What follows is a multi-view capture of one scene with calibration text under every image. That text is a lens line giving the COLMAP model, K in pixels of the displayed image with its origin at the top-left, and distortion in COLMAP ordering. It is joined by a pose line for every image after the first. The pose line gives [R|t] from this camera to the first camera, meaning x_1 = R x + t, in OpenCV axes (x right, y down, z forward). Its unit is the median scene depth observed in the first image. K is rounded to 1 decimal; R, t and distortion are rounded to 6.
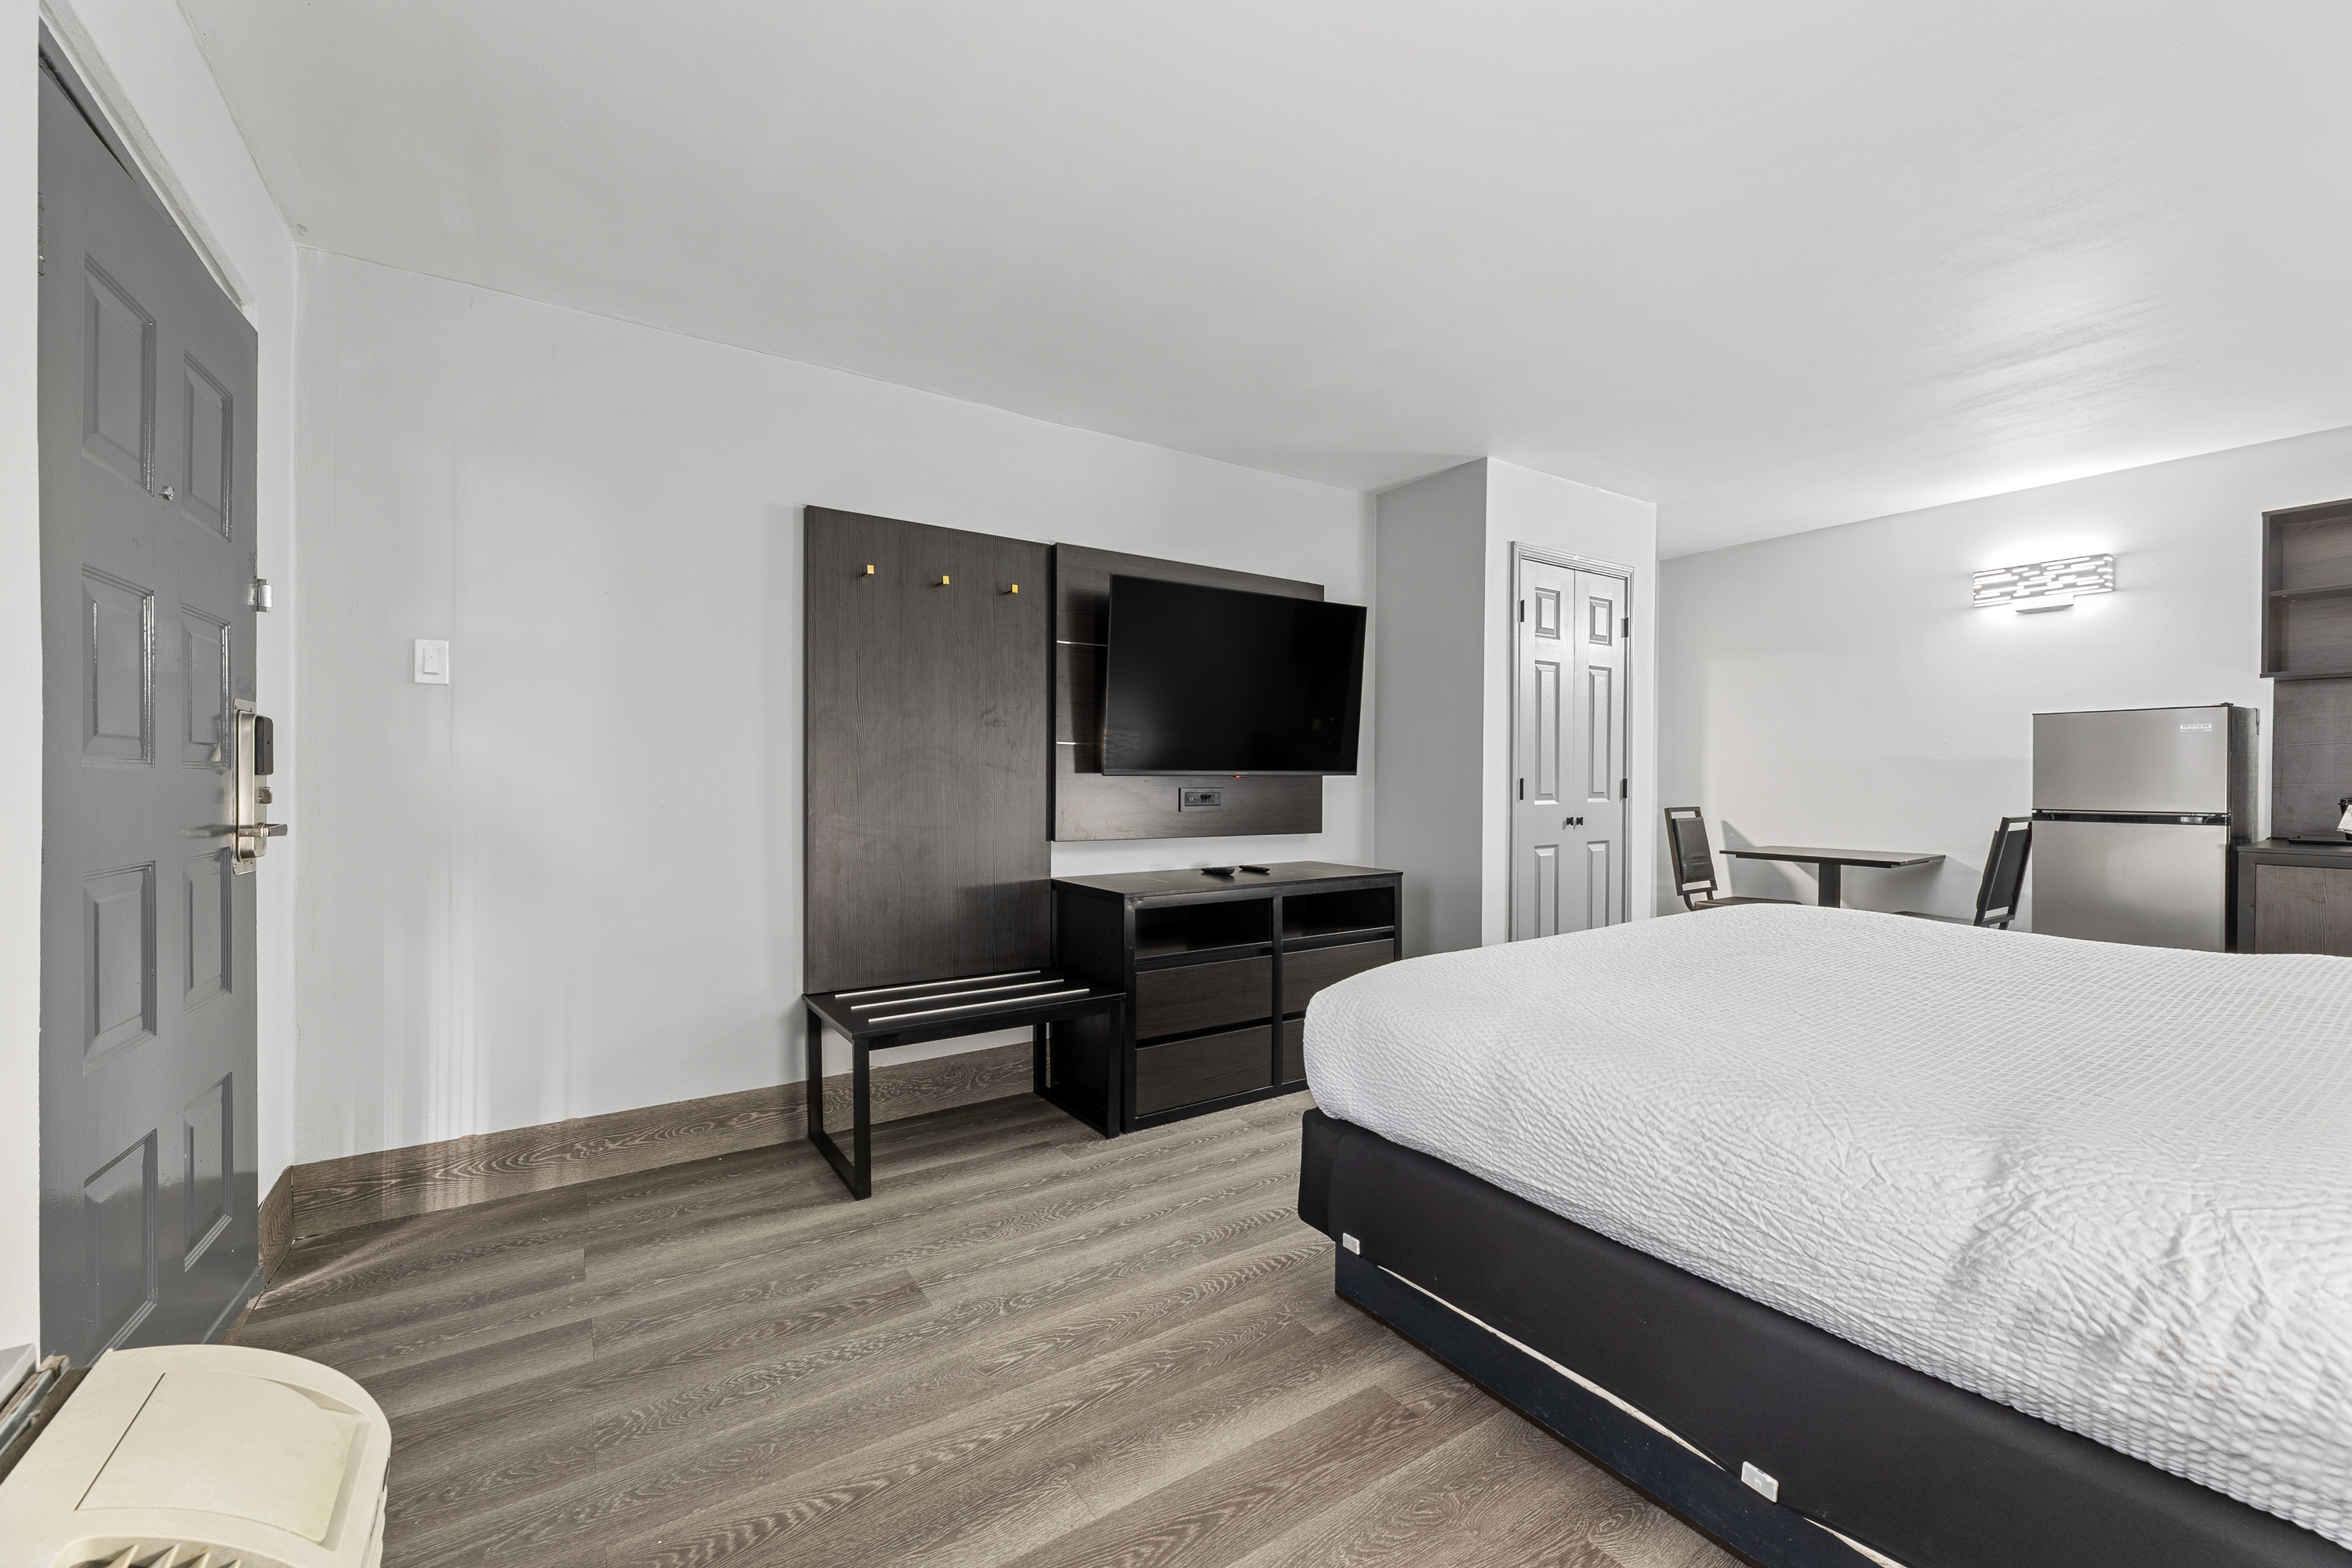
lens RADIAL K [[948.5, 0, 1167.9], [0, 948.5, 796.1], [0, 0, 1]] dist [0.002427, -0.000896]
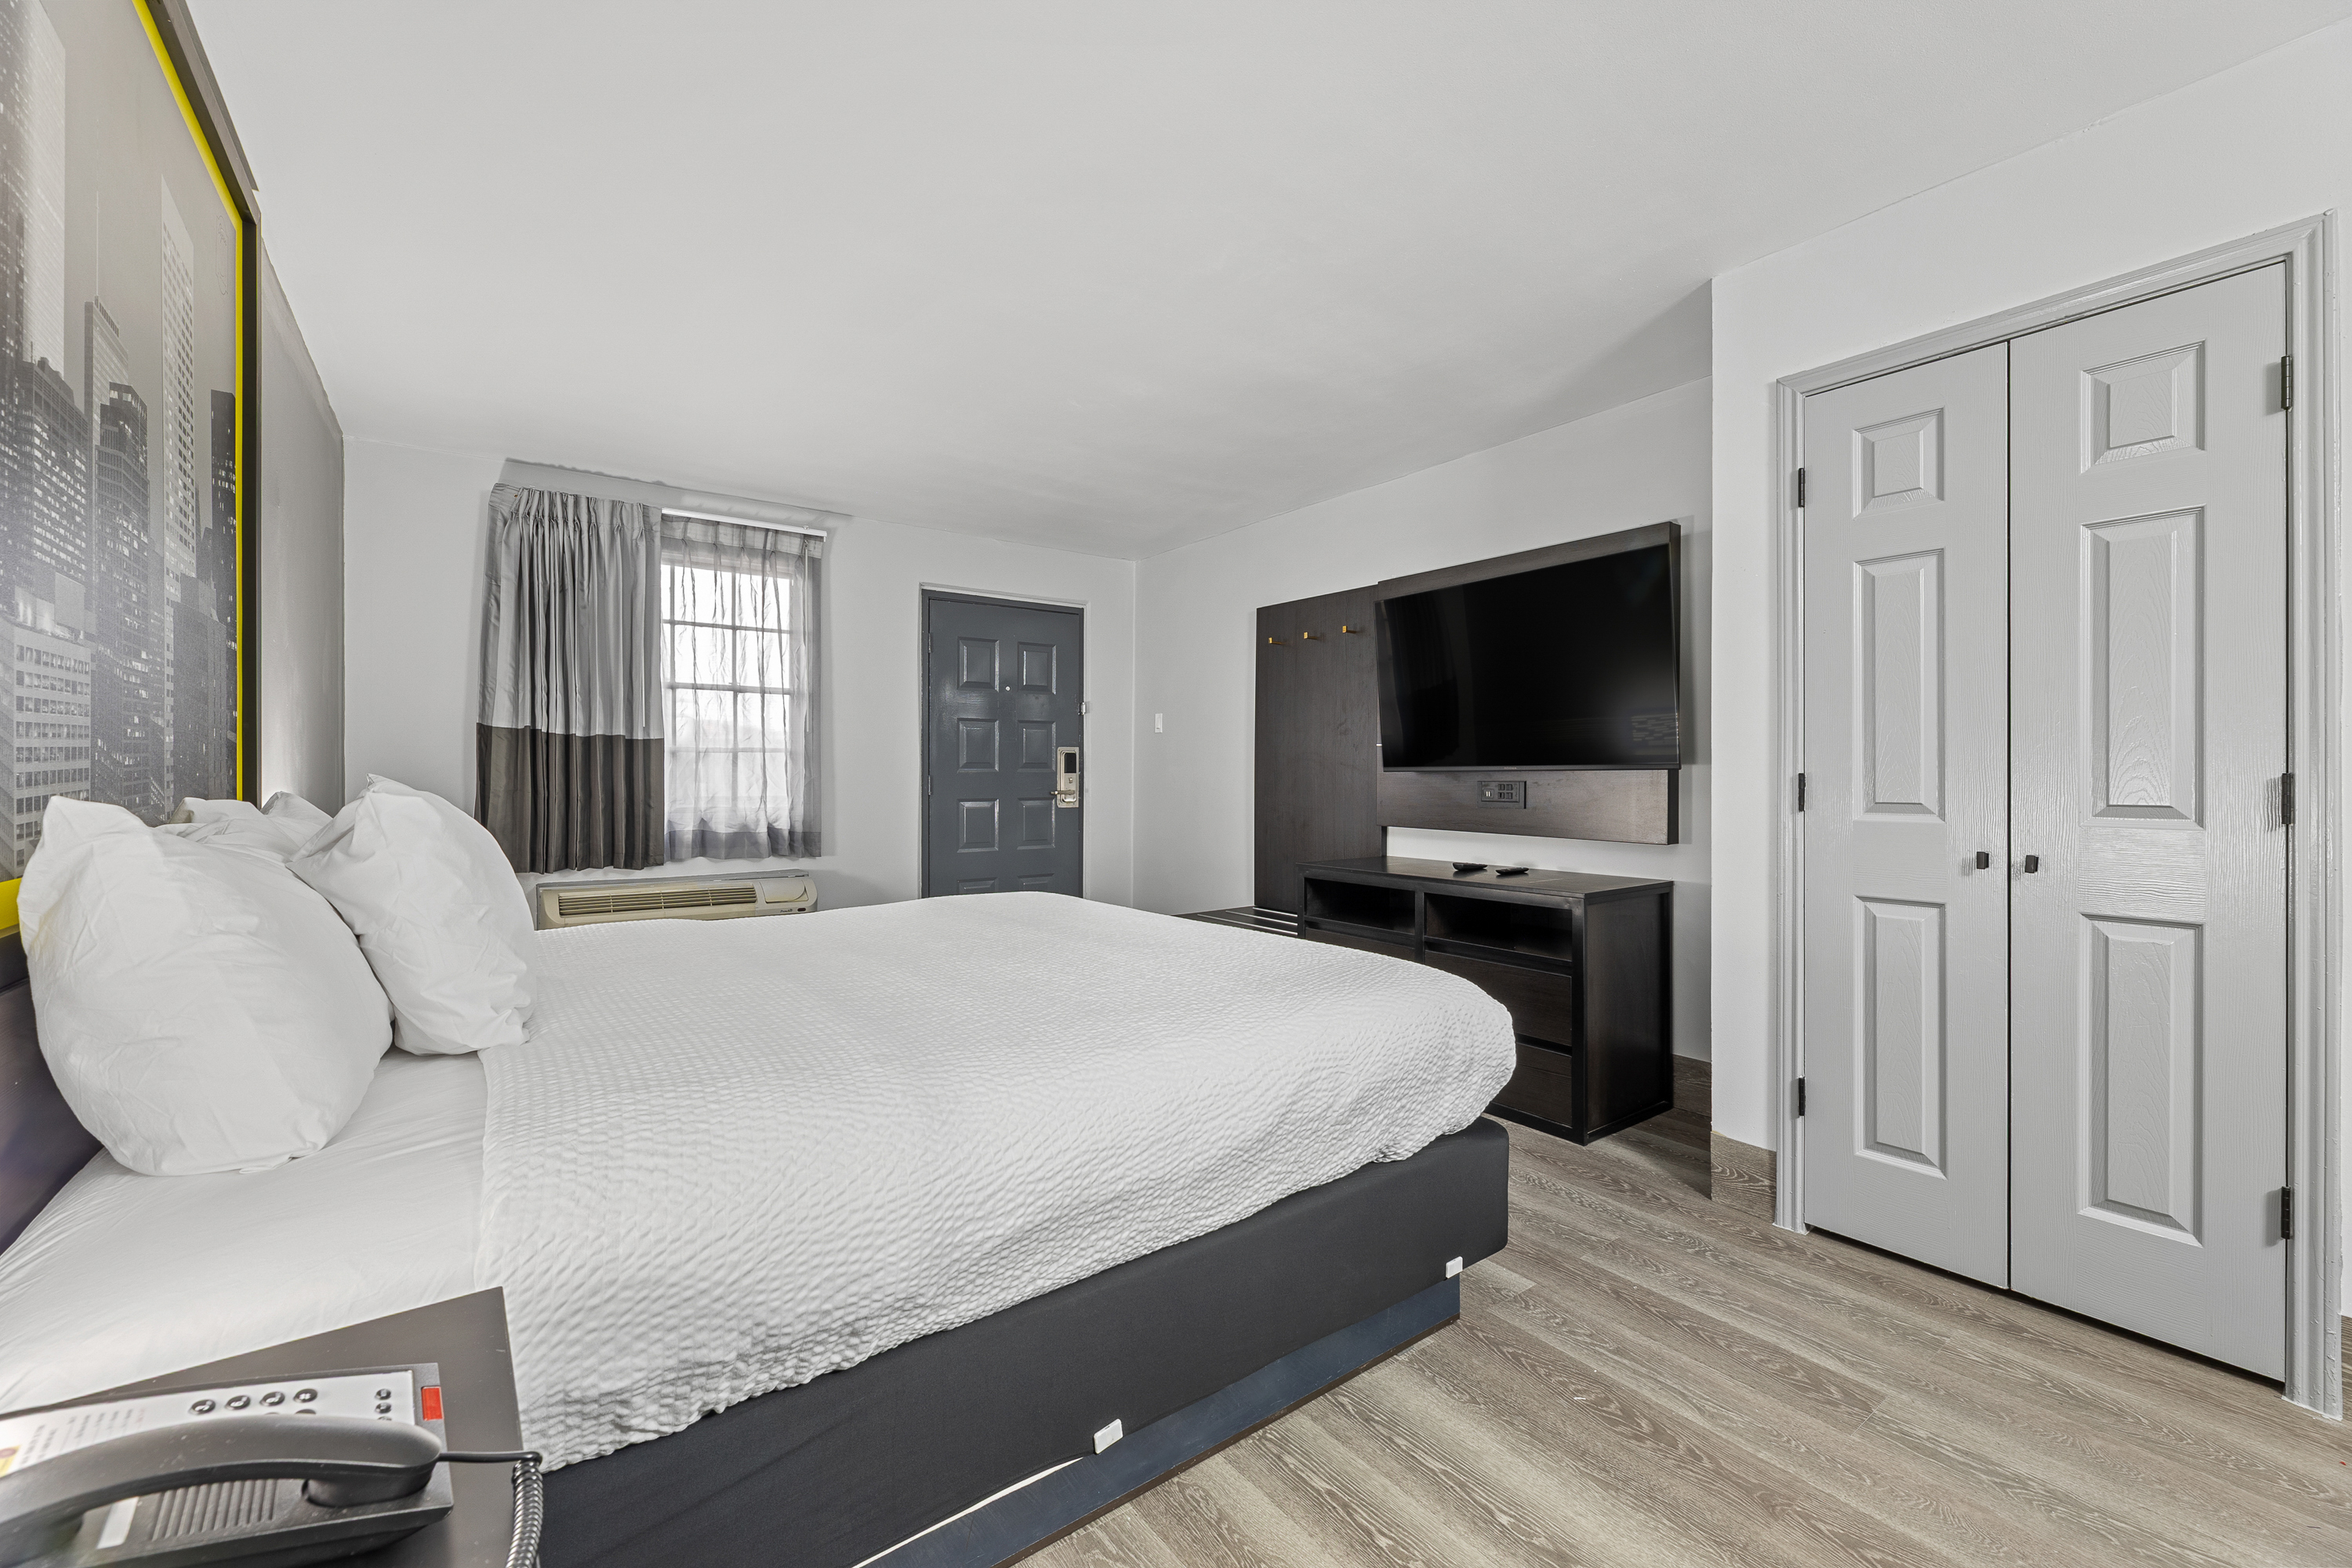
lens RADIAL K [[948.5, 0, 1181.9], [0, 948.5, 780.3], [0, 0, 1]] dist [0.002427, -0.000896]
pose [[0.056471, 0.003580, -0.998398, 0.889238], [-0.020323, 0.999791, 0.002436, -0.007153], [0.998197, 0.020153, 0.056532, 0.561000]]
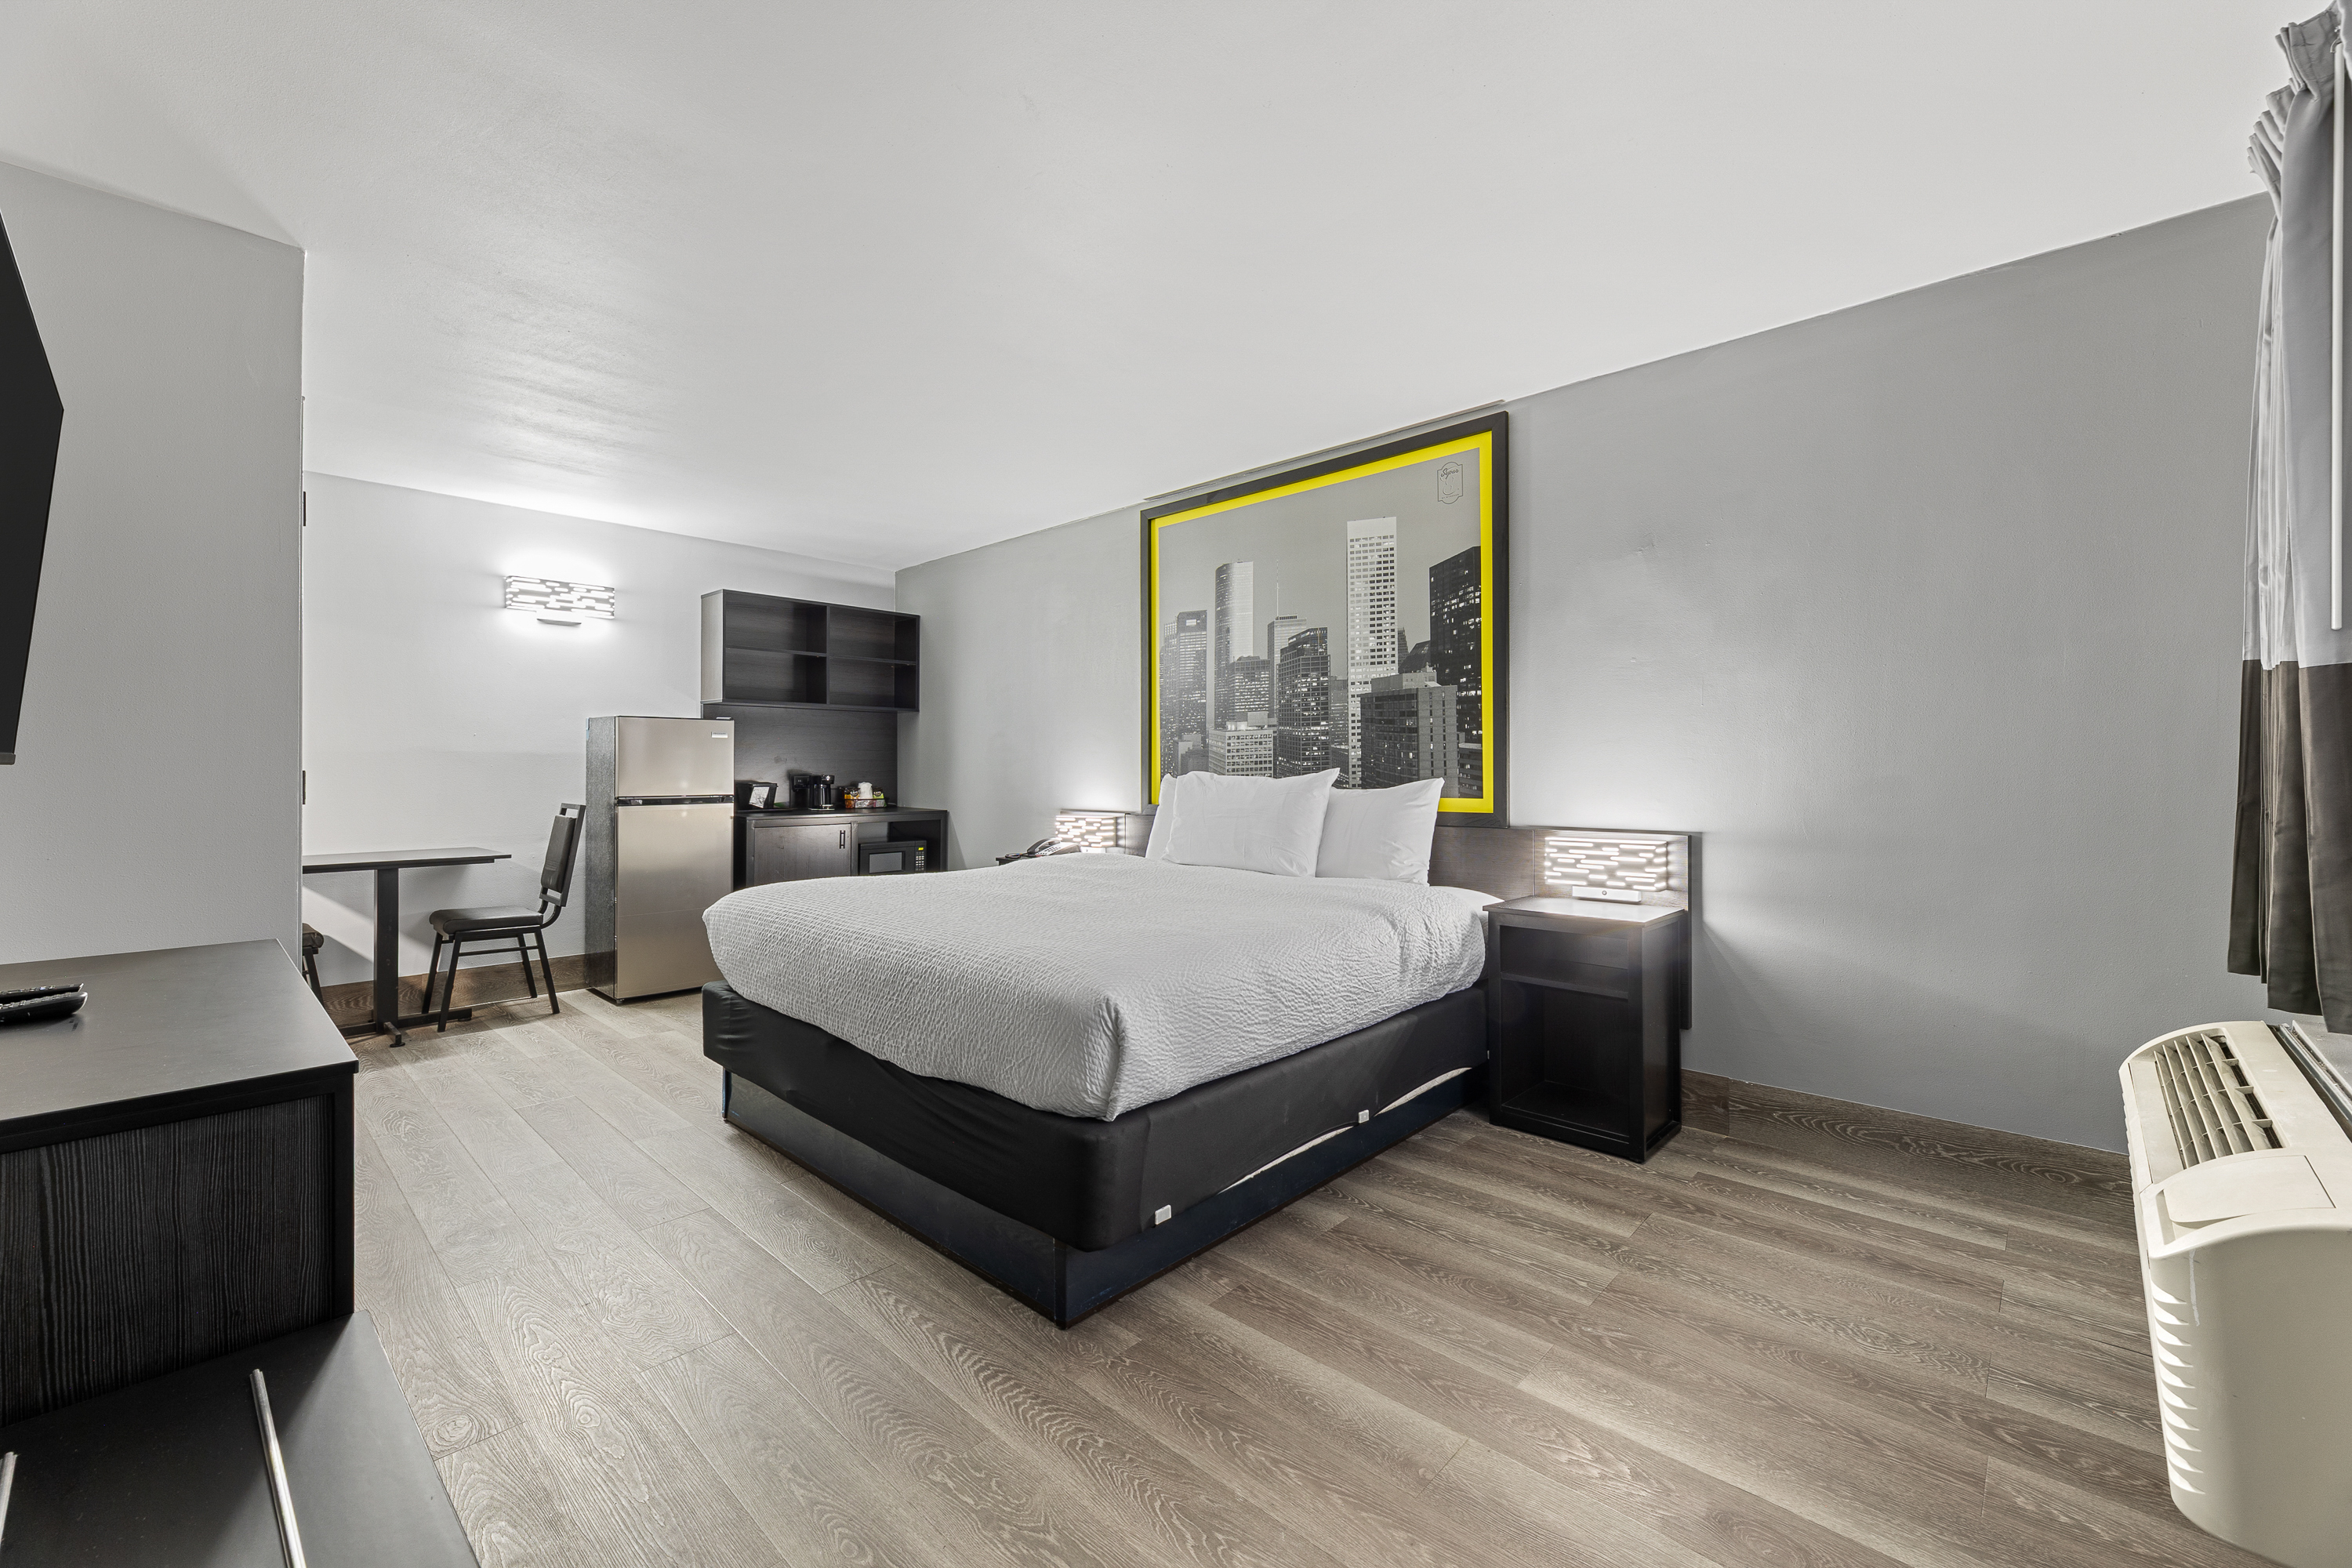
lens RADIAL K [[948.5, 0, 1191.3], [0, 948.5, 787.3], [0, 0, 1]] dist [0.002427, -0.000896]
pose [[-0.239412, -0.024886, 0.970599, -0.371423], [0.026304, 0.999138, 0.032106, -0.015940], [-0.970562, 0.033217, -0.238551, 0.545617]]
